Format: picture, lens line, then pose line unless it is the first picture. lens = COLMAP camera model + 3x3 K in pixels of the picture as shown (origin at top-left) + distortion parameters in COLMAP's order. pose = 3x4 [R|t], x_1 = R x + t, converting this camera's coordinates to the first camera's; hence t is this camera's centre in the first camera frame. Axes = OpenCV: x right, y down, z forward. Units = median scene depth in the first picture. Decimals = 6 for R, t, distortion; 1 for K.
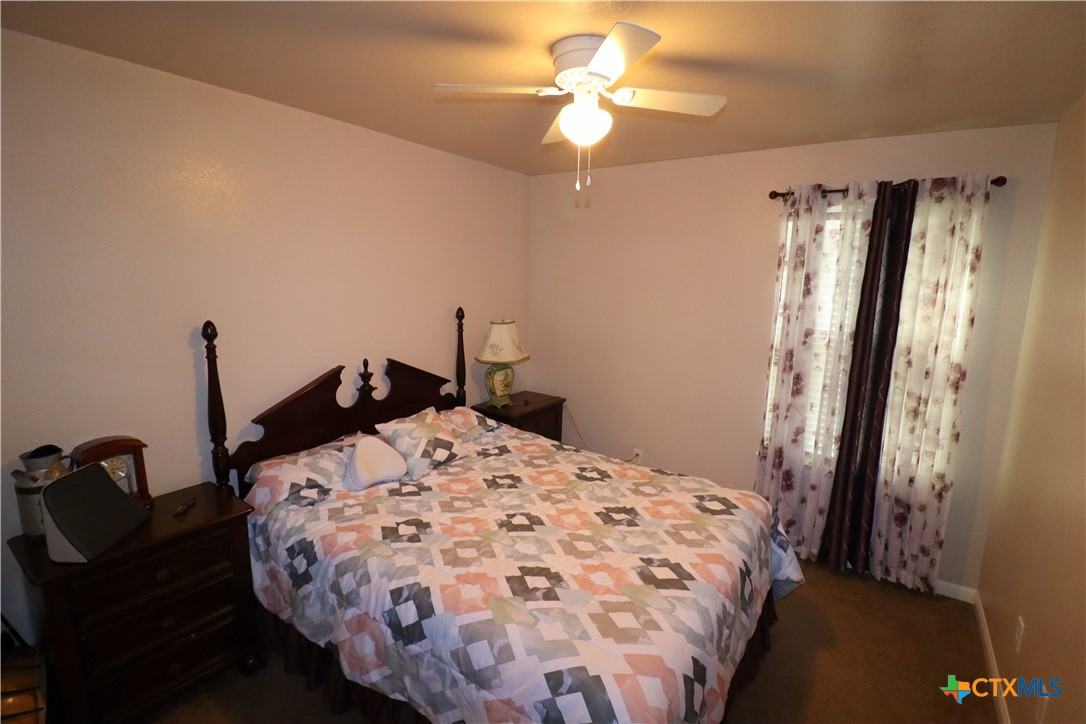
lens RADIAL K [[508.7, 0, 546.4], [0, 508.7, 356.6], [0, 0, 1]] dist [-0.005514, -0.009412]
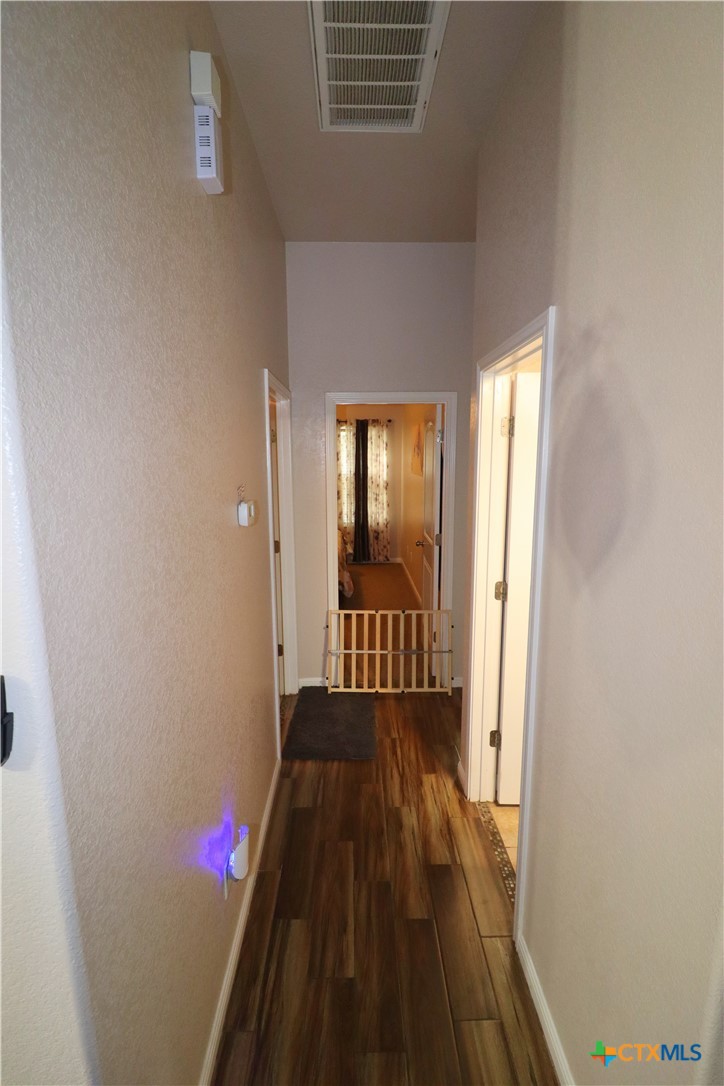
lens RADIAL K [[508.7, 0, 360.7], [0, 508.7, 539.9], [0, 0, 1]] dist [-0.005514, -0.009412]
pose [[0.836599, -0.120964, 0.534294, -0.917332], [0.116410, 0.992297, 0.042380, 0.205904], [-0.535305, 0.026742, 0.844236, -1.387545]]
